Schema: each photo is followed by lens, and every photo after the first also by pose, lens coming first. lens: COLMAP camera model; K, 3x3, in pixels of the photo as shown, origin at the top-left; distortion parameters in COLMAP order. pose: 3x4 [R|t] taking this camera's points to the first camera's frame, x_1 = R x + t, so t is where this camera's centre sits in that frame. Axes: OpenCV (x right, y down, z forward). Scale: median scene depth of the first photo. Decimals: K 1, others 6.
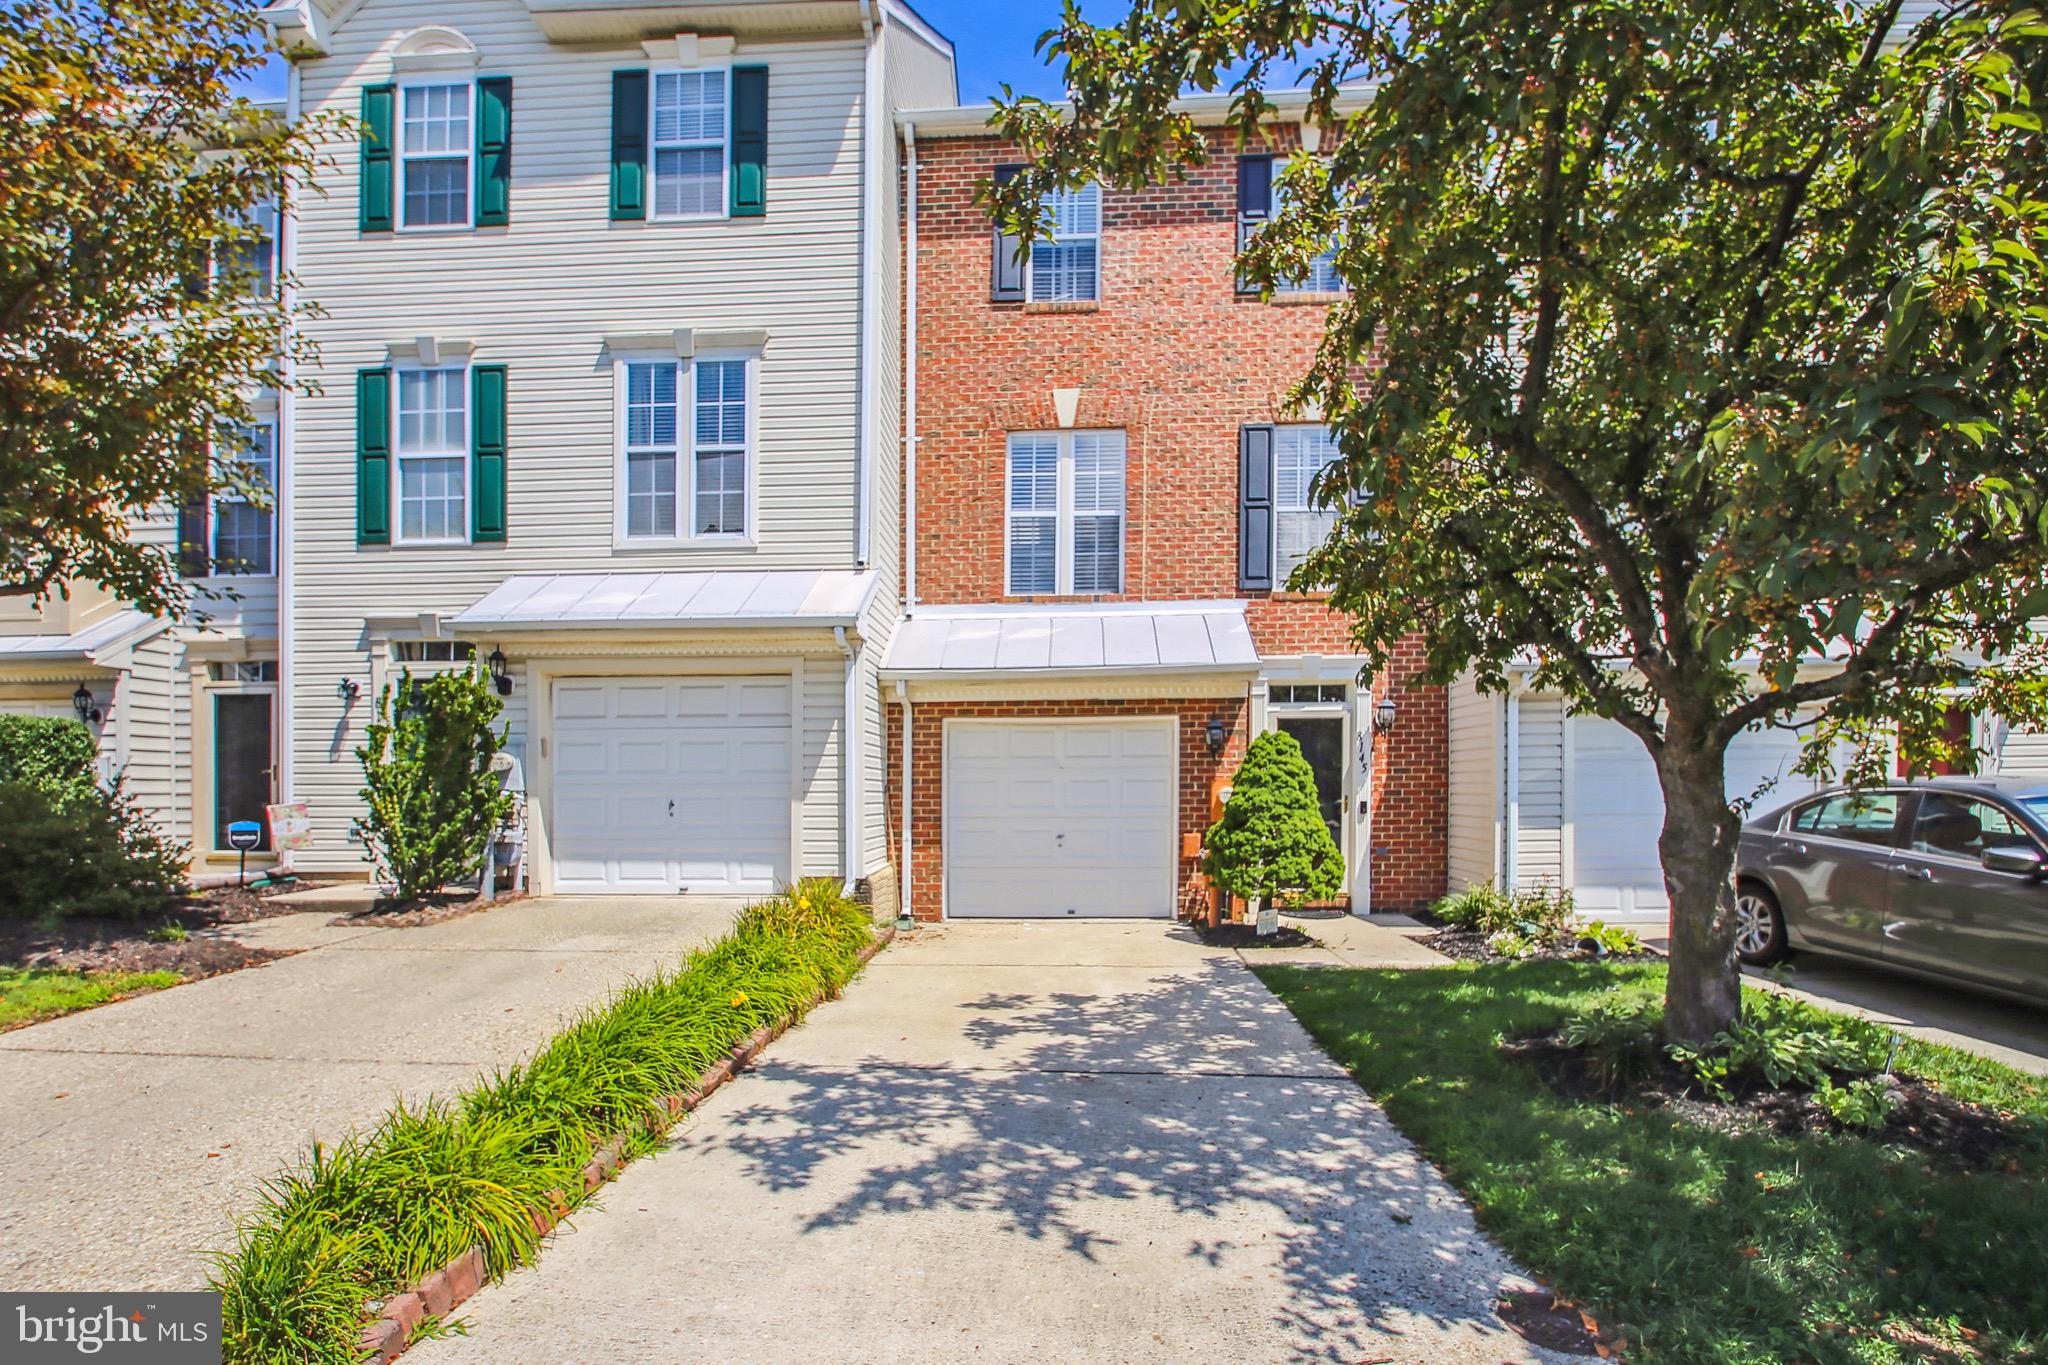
lens RADIAL K [[965.7, 0, 1016.9], [0, 965.7, 797.2], [0, 0, 1]] dist [-0.010512, -0.000597]
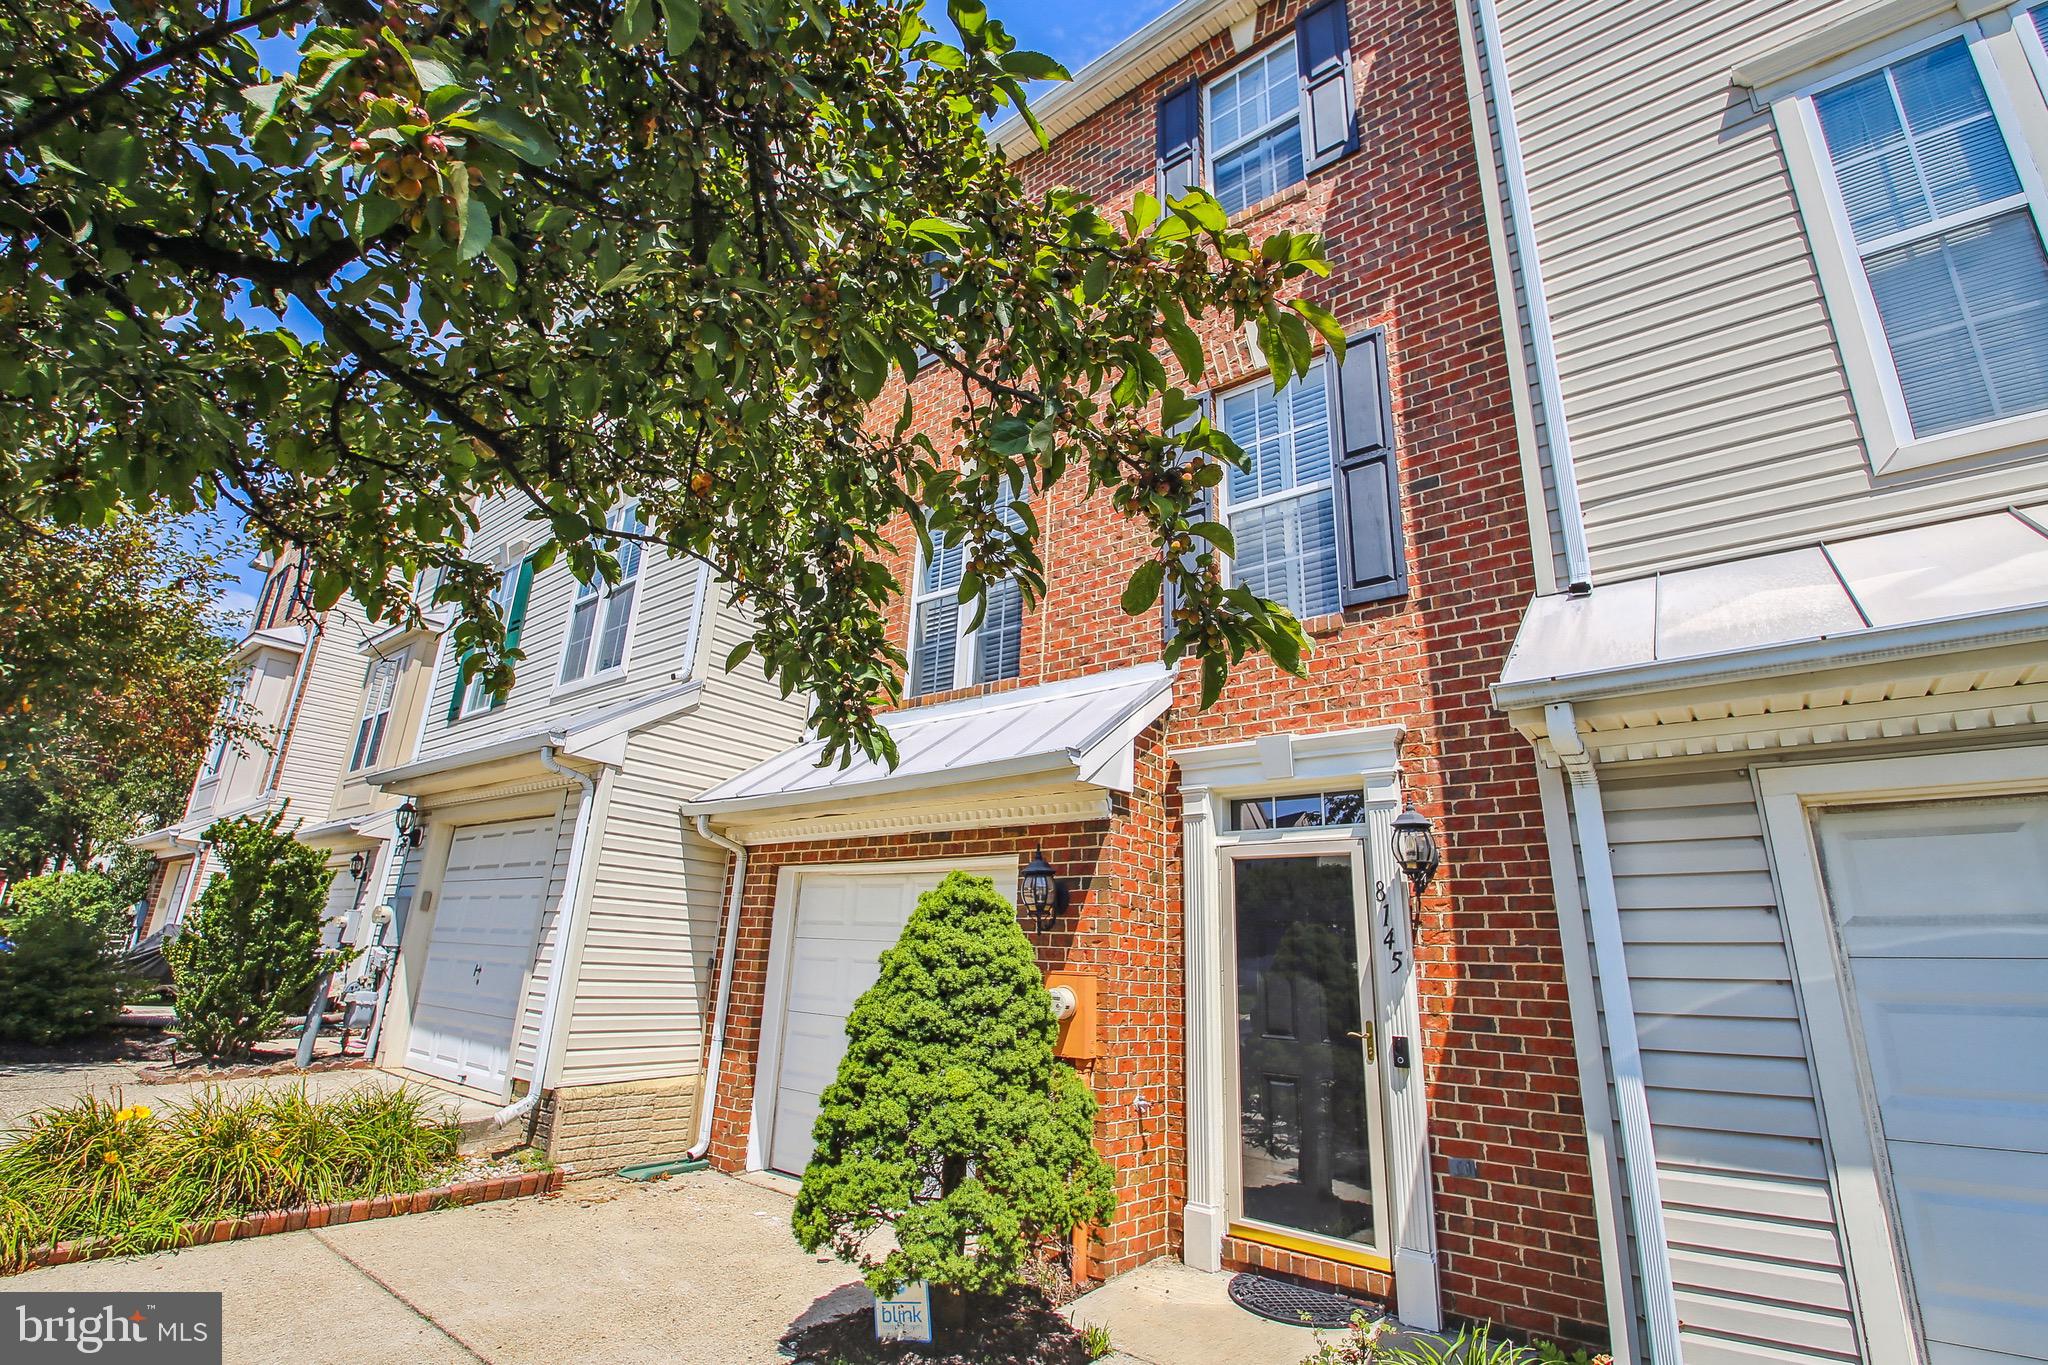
lens RADIAL K [[910.5, 0, 1014.8], [0, 910.5, 671.6], [0, 0, 1]] dist [0.002571, -0.000046]
pose [[0.808278, -0.139832, -0.571957, 0.505587], [-0.049120, 0.951992, -0.302158, -0.022763], [0.586749, 0.272322, 0.762605, 0.544230]]
